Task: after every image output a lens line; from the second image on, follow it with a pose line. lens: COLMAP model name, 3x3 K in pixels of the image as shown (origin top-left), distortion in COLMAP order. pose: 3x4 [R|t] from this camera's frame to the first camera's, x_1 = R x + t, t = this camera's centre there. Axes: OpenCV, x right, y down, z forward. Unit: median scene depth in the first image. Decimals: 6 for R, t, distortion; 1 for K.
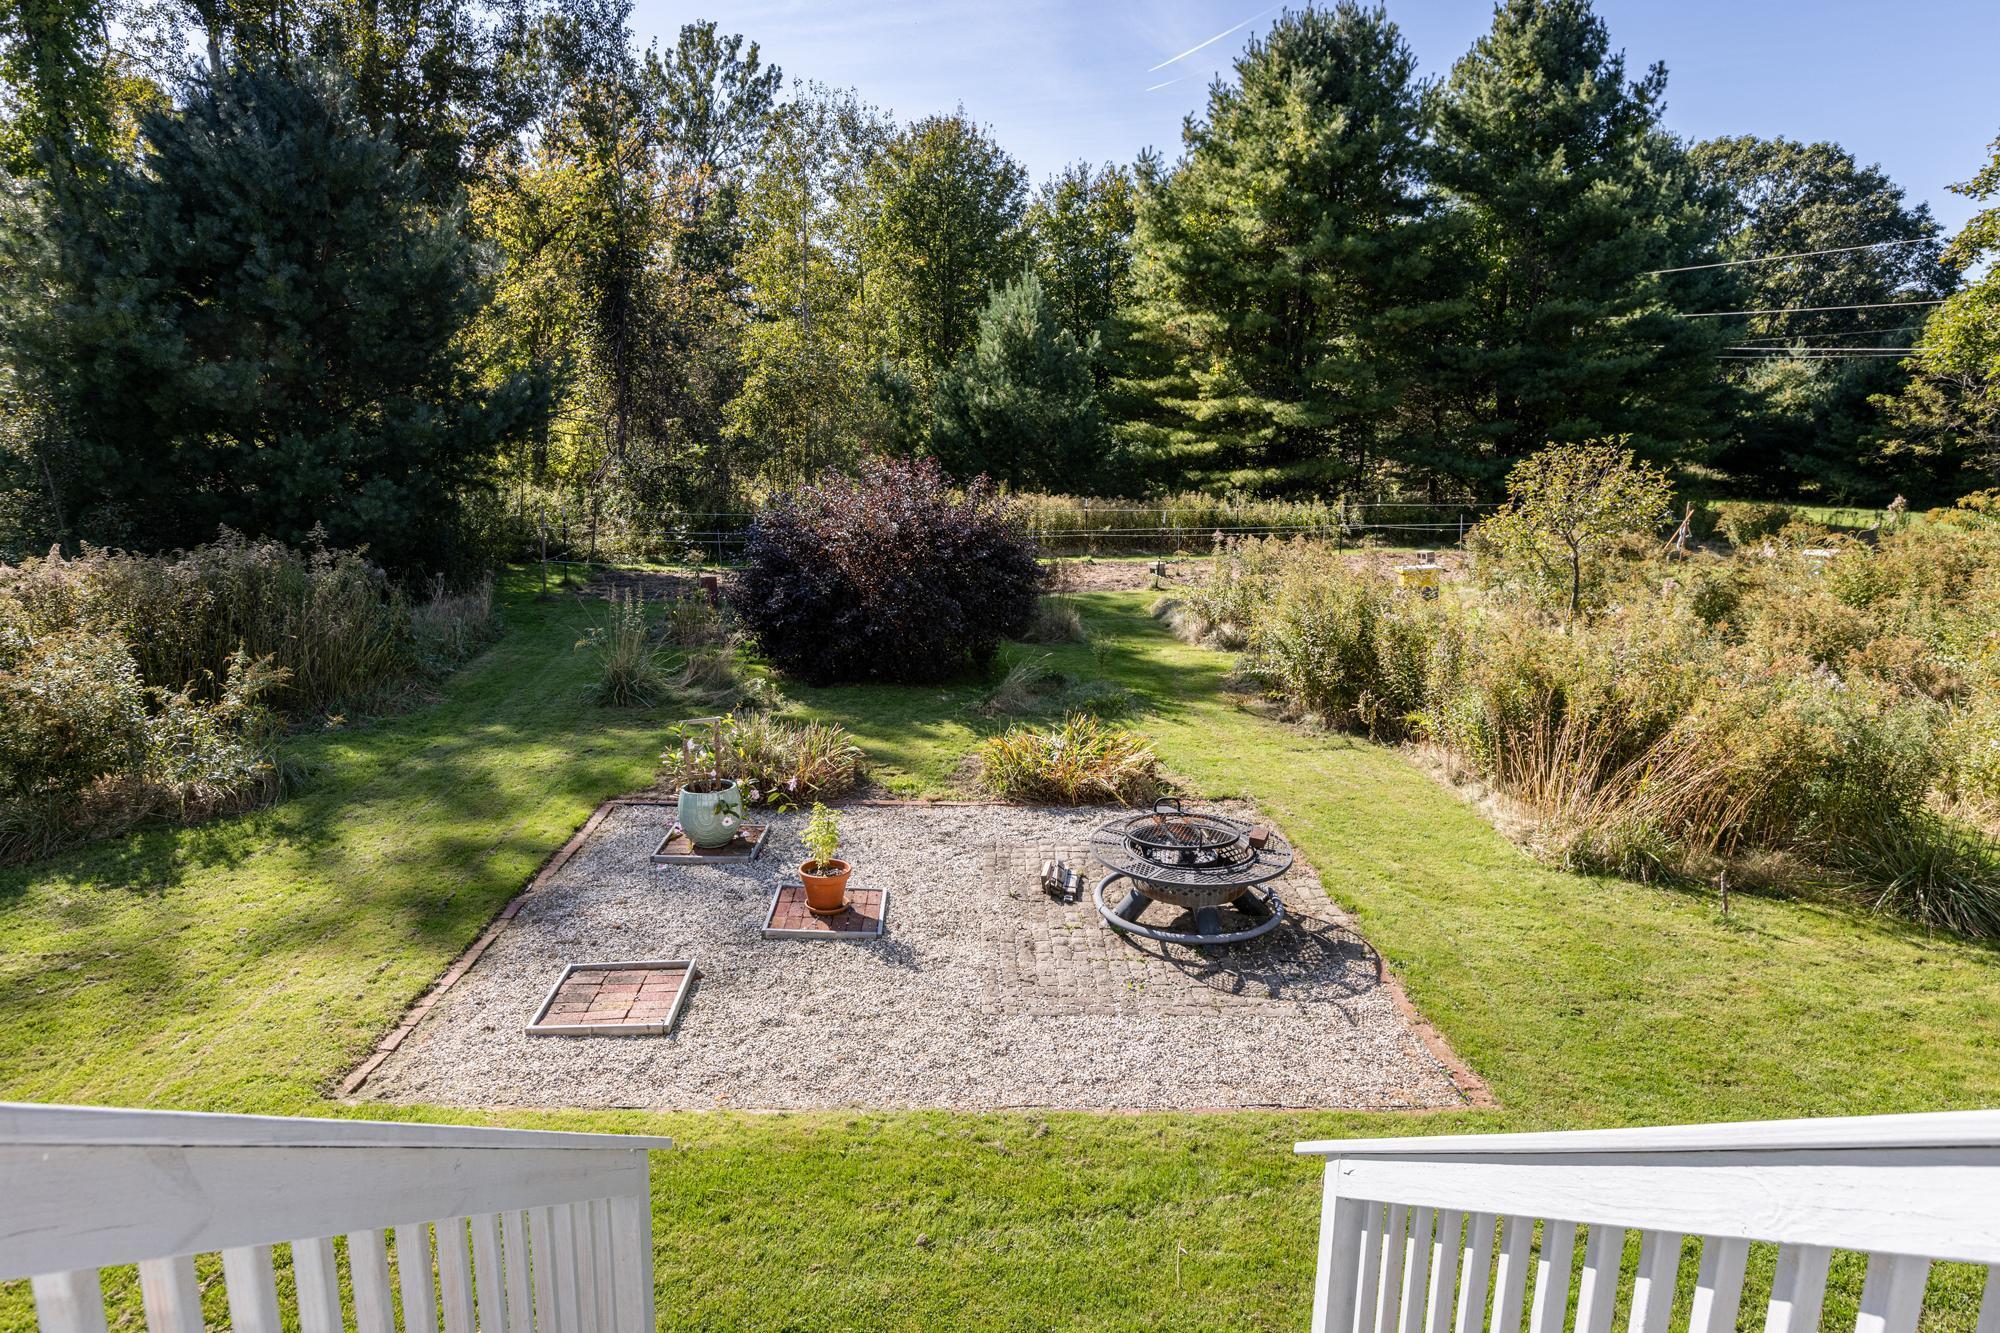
lens RADIAL K [[1134.1, 0, 1001.0], [0, 1134.1, 659.4], [0, 0, 1]] dist [-0.003894, 0.001192]
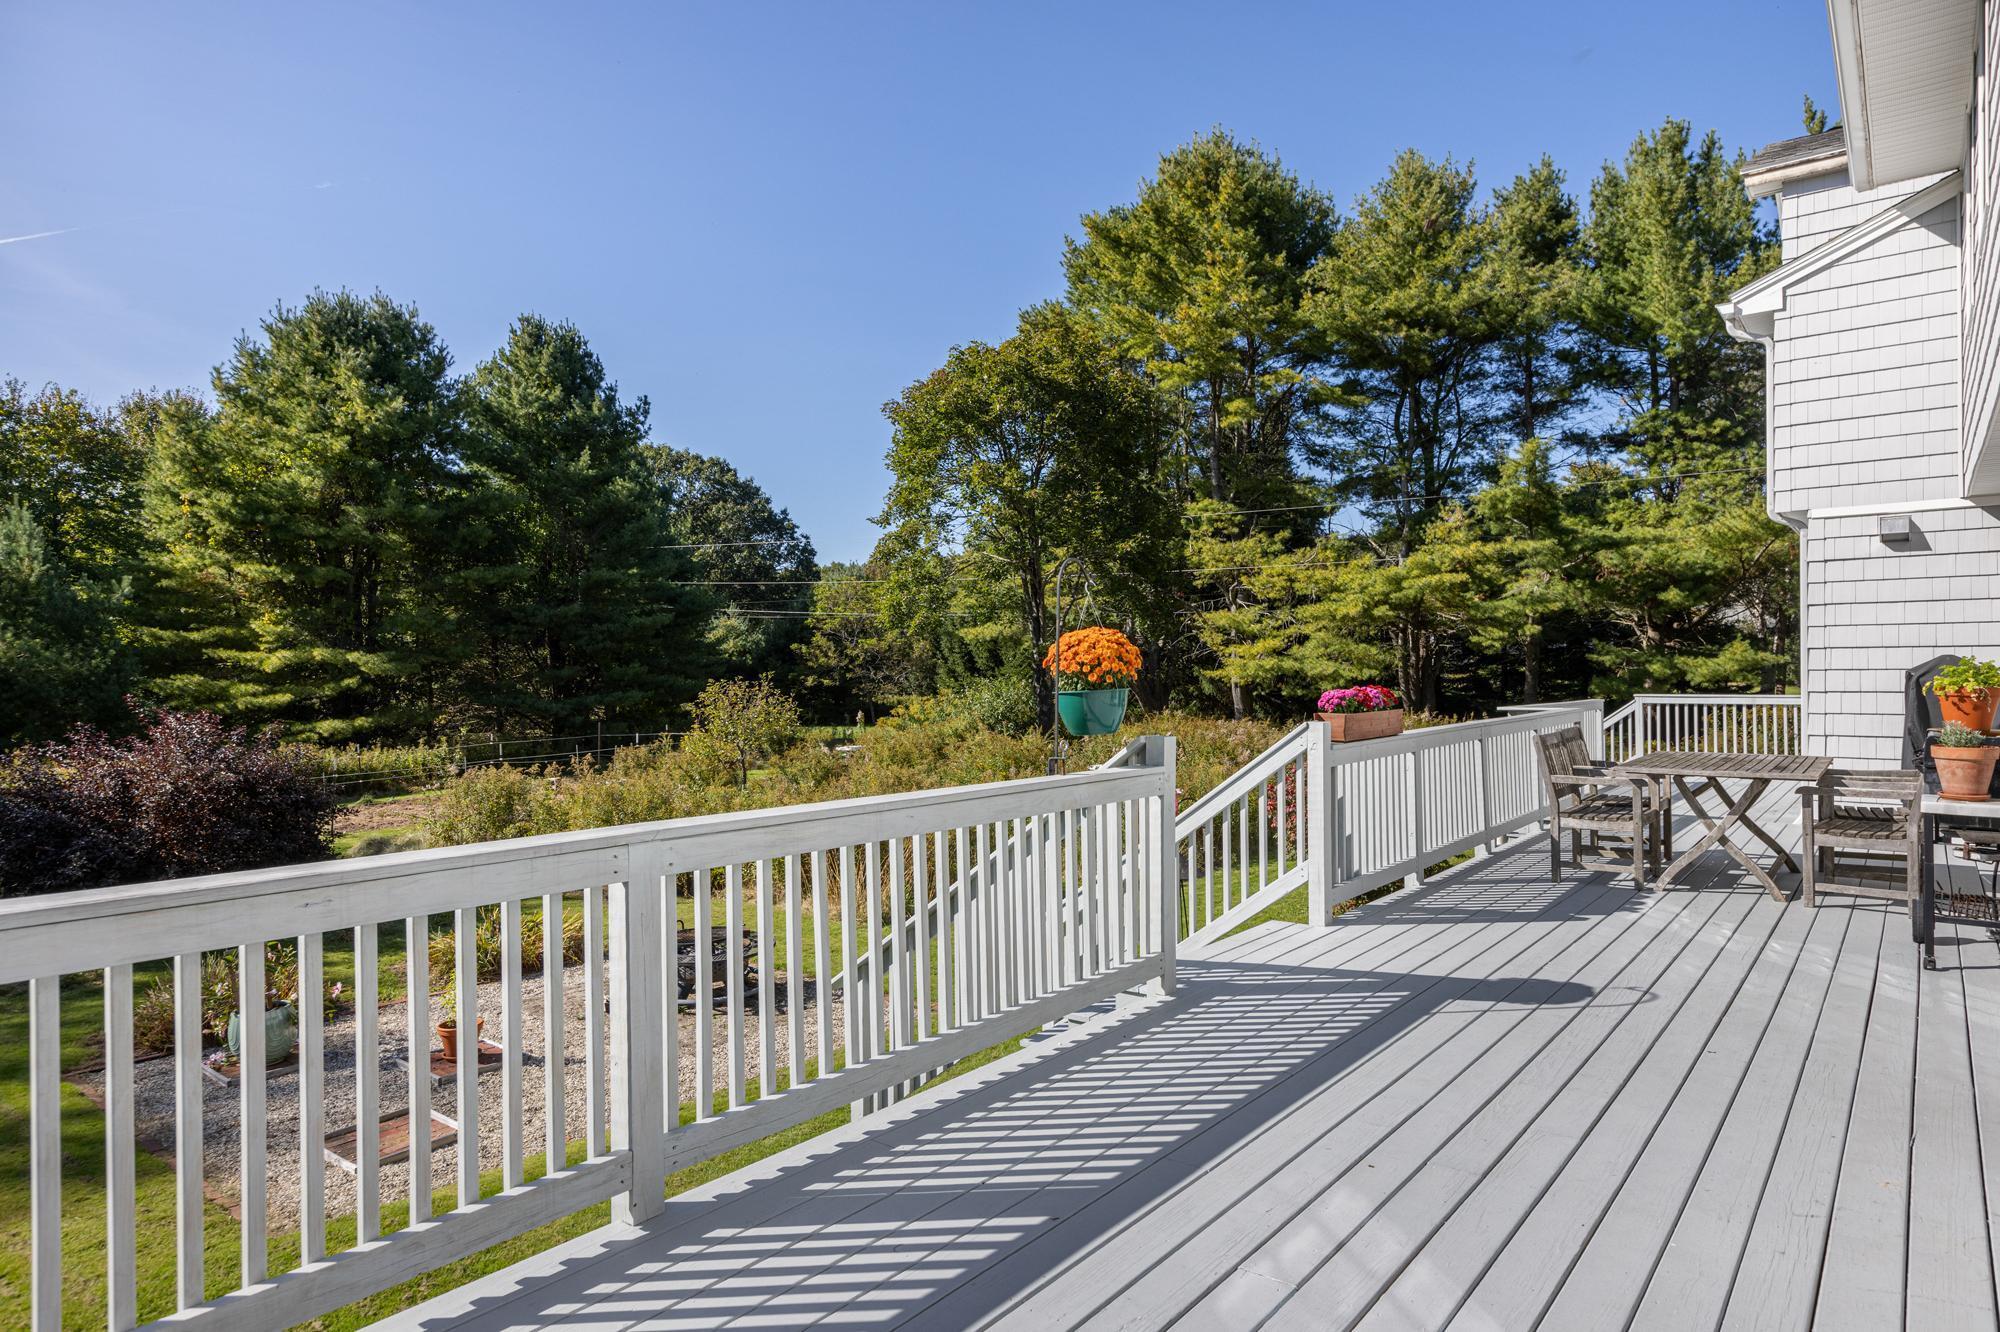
lens RADIAL K [[1134.1, 0, 1003.2], [0, 1134.1, 668.3], [0, 0, 1]] dist [-0.003894, 0.001192]
pose [[0.643175, -0.017558, 0.765518, -0.152557], [0.175020, 0.976643, -0.124649, 0.013184], [-0.745449, 0.214152, 0.631225, -0.062595]]
